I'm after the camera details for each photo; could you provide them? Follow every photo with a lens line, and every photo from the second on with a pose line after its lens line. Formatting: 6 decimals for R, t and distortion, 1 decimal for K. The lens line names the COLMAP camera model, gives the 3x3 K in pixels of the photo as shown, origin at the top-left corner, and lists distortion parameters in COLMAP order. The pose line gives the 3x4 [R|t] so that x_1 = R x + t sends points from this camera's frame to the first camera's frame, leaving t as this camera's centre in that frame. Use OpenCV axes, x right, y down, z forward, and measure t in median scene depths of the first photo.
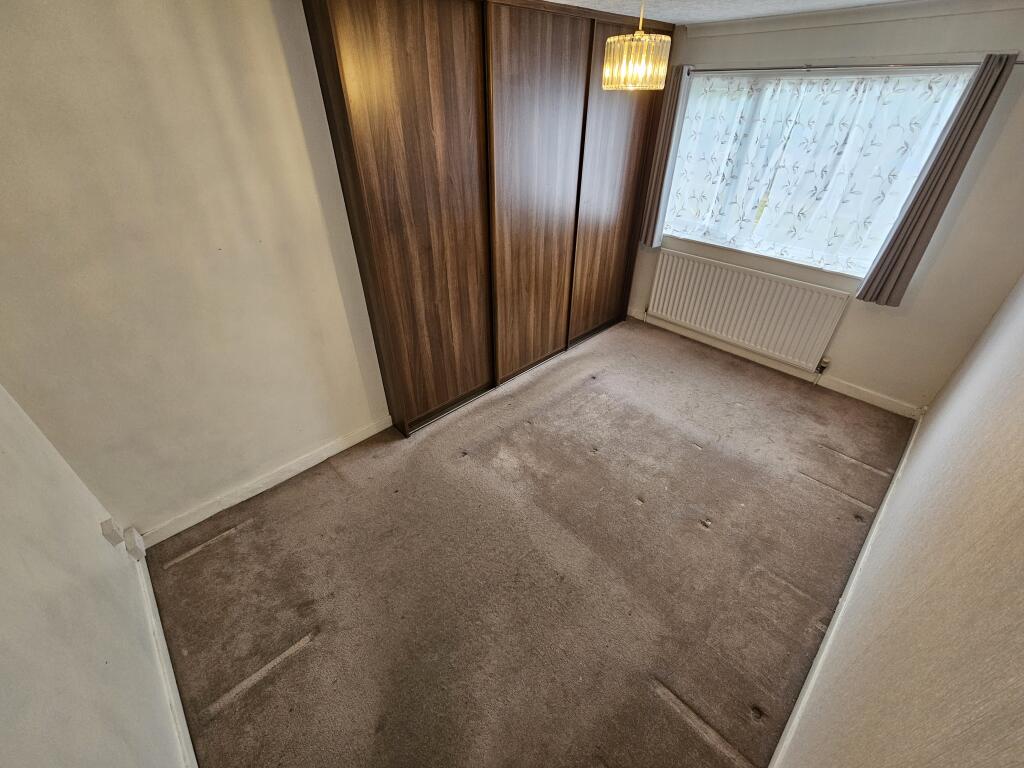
lens RADIAL K [[426.5, 0, 515.5], [0, 426.5, 385.1], [0, 0, 1]] dist [0.011891, -0.000571]
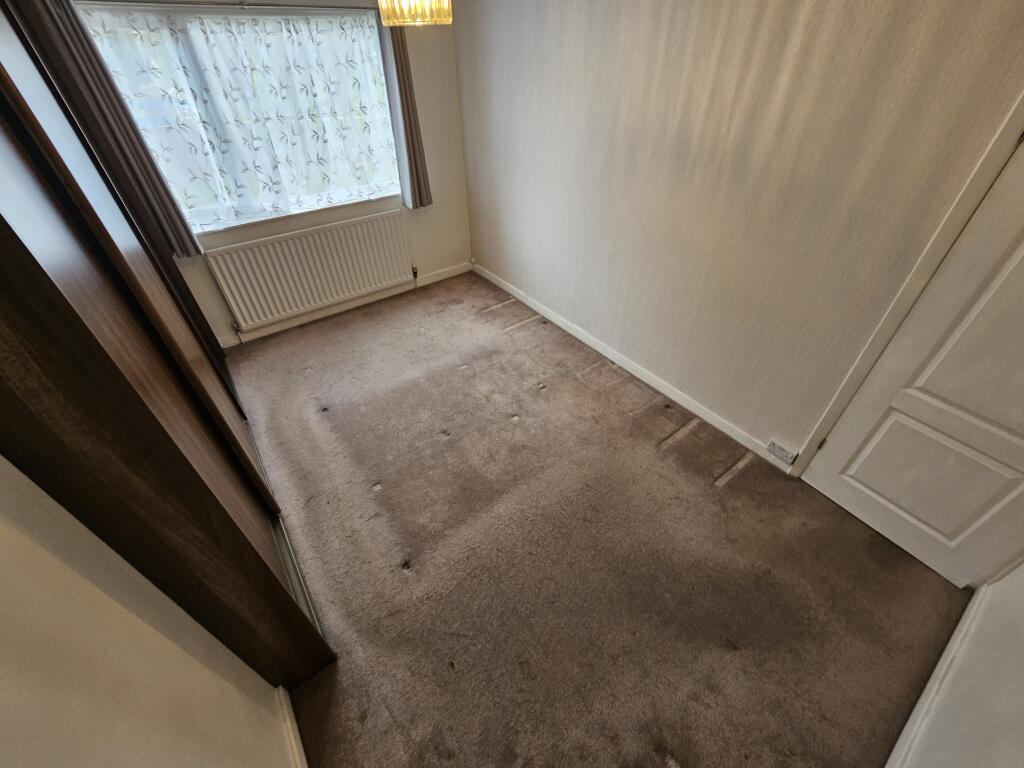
lens RADIAL K [[426.5, 0, 515.5], [0, 426.5, 385.1], [0, 0, 1]] dist [0.011891, -0.000571]
pose [[0.118195, -0.636244, 0.762380, -0.403817], [0.575321, 0.669647, 0.469659, -0.245551], [-0.809343, 0.383102, 0.445193, 0.362309]]
